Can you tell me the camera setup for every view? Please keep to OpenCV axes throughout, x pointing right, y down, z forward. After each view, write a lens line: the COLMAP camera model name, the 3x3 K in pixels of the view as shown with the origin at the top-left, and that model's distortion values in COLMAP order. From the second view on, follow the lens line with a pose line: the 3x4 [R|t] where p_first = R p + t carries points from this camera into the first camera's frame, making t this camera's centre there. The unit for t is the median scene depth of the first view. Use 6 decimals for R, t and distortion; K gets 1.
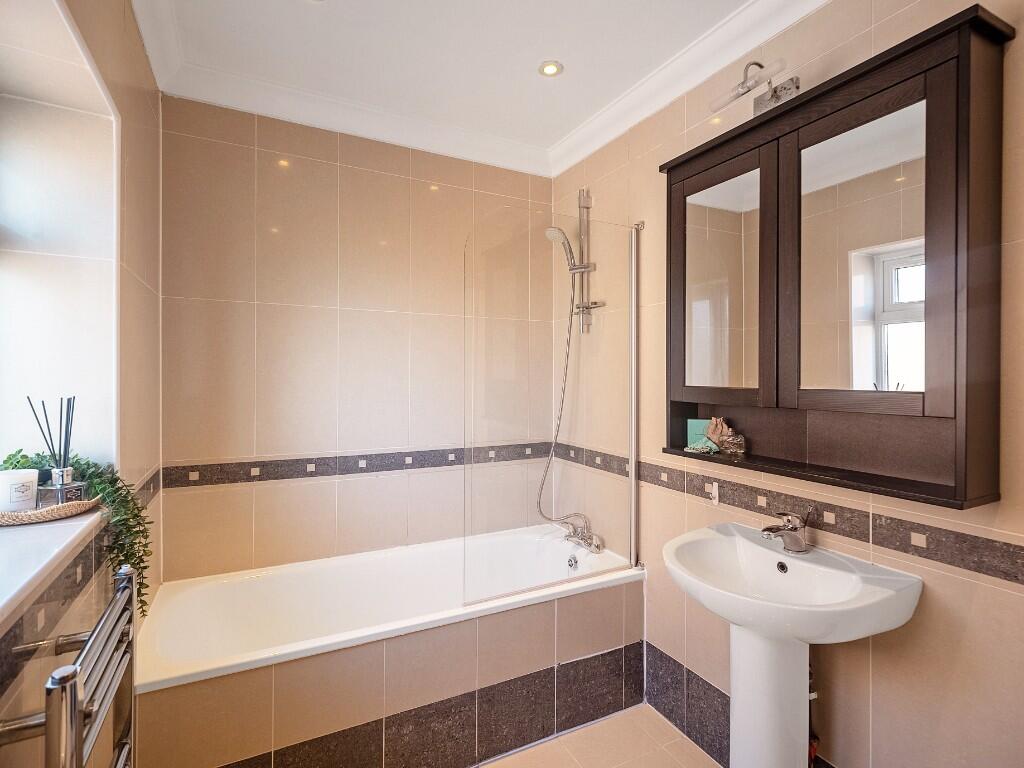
lens RADIAL K [[500.2, 0, 510.6], [0, 500.2, 378.3], [0, 0, 1]] dist [0.012710, -0.008529]
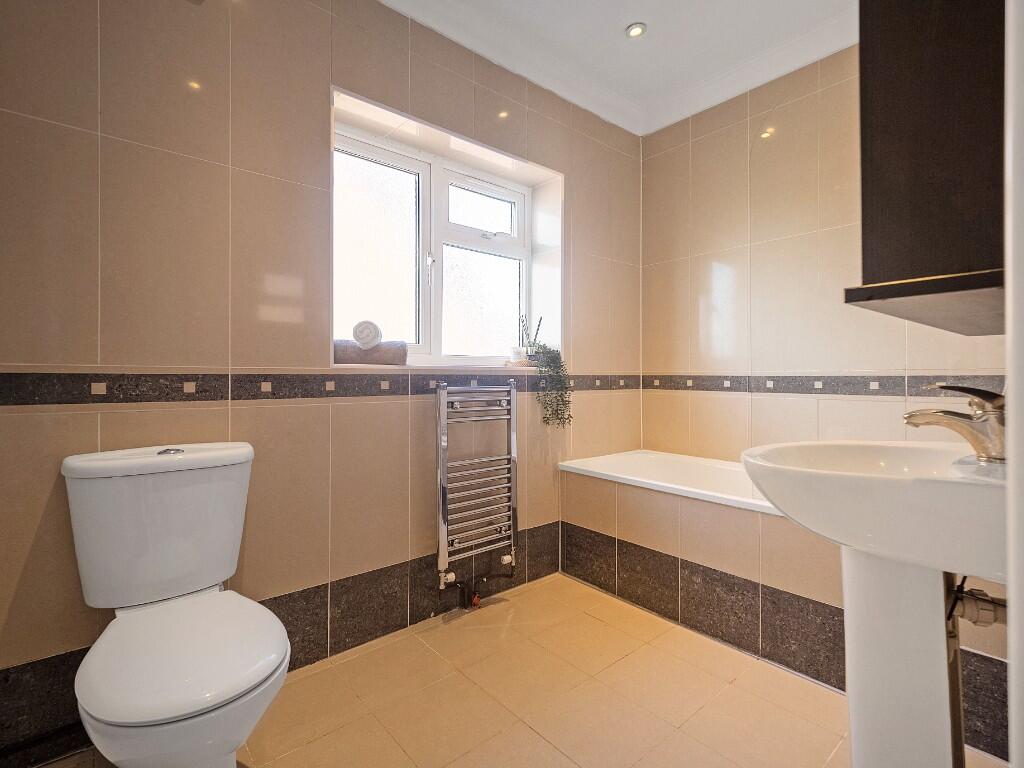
lens RADIAL K [[500.2, 0, 513.3], [0, 500.2, 379.7], [0, 0, 1]] dist [0.012710, -0.008529]
pose [[0.218740, 0.005338, -0.975769, 0.689437], [-0.000264, 0.999985, 0.005412, 0.167461], [0.975783, -0.000927, 0.218738, 0.239540]]
